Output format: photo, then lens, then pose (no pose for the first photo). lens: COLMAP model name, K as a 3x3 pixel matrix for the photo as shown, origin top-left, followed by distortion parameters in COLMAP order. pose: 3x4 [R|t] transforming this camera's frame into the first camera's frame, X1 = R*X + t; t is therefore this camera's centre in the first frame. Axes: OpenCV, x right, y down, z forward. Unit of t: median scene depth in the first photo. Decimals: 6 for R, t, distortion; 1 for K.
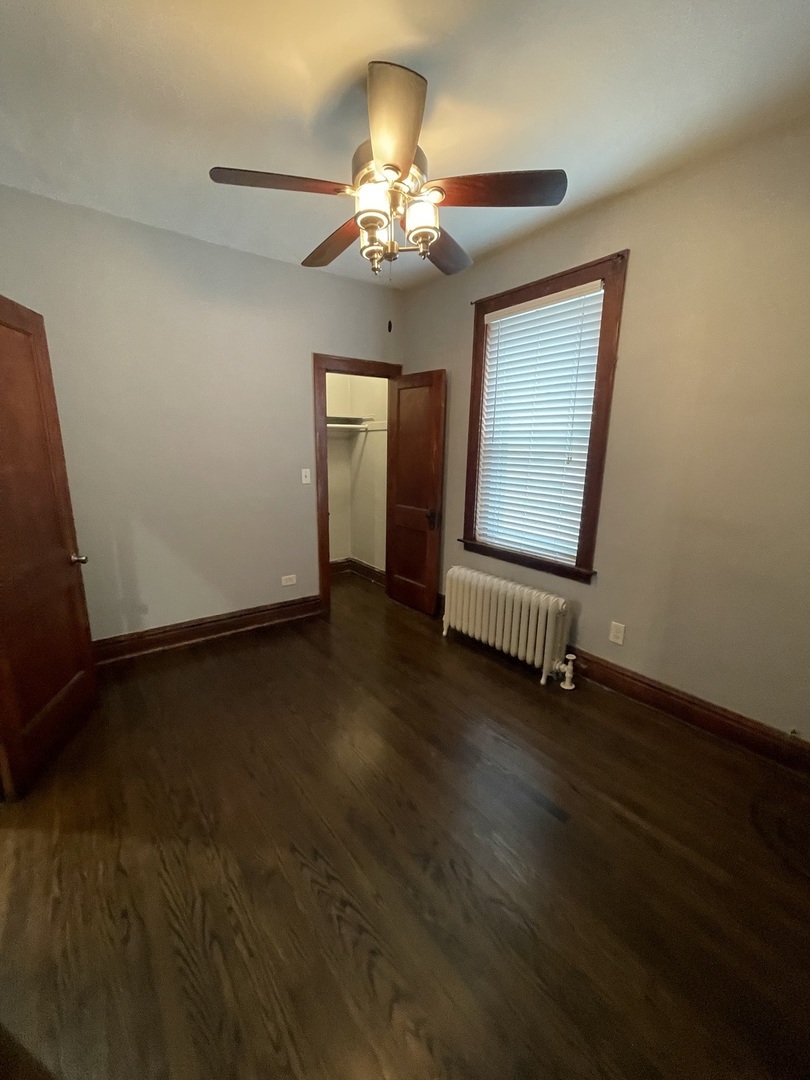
lens RADIAL K [[430.8, 0, 405.0], [0, 430.8, 540.0], [0, 0, 1]] dist [-0.000637, -0.000070]
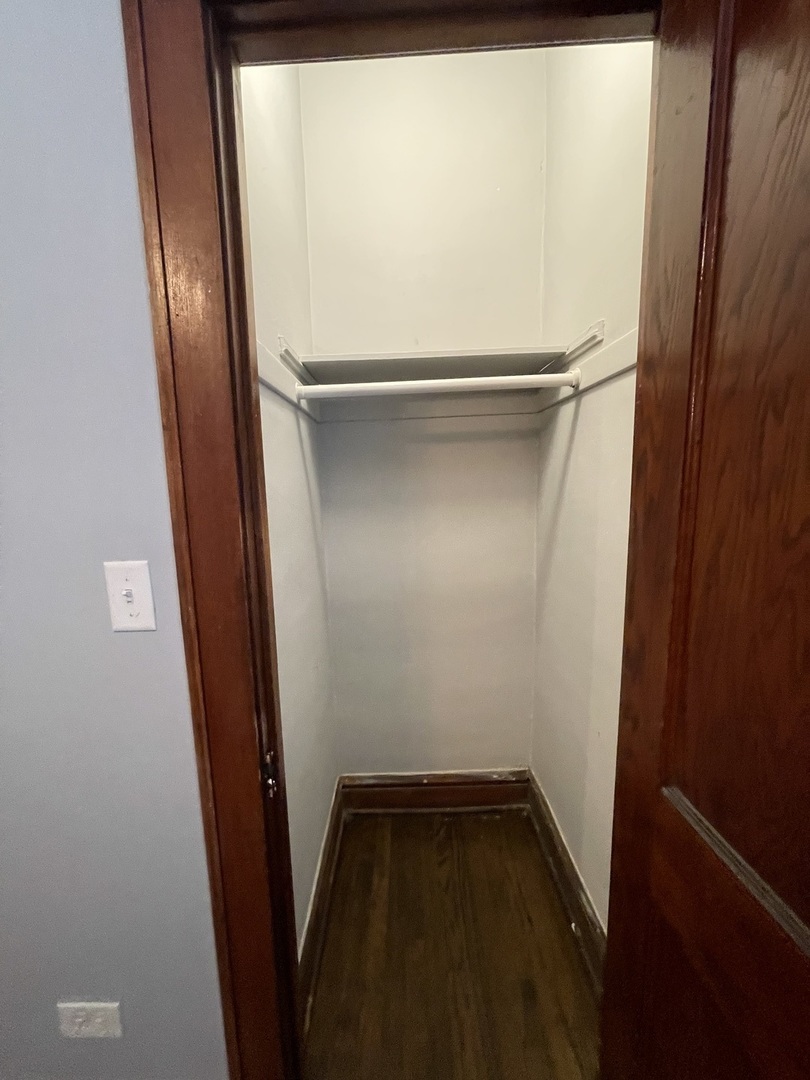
lens RADIAL K [[430.8, 0, 405.0], [0, 430.8, 540.0], [0, 0, 1]] dist [-0.000637, -0.000070]
pose [[0.795151, 0.049478, -0.604390, -0.004746], [-0.085760, 0.995824, -0.031306, -0.173583], [0.600317, 0.076725, 0.796073, 0.888216]]
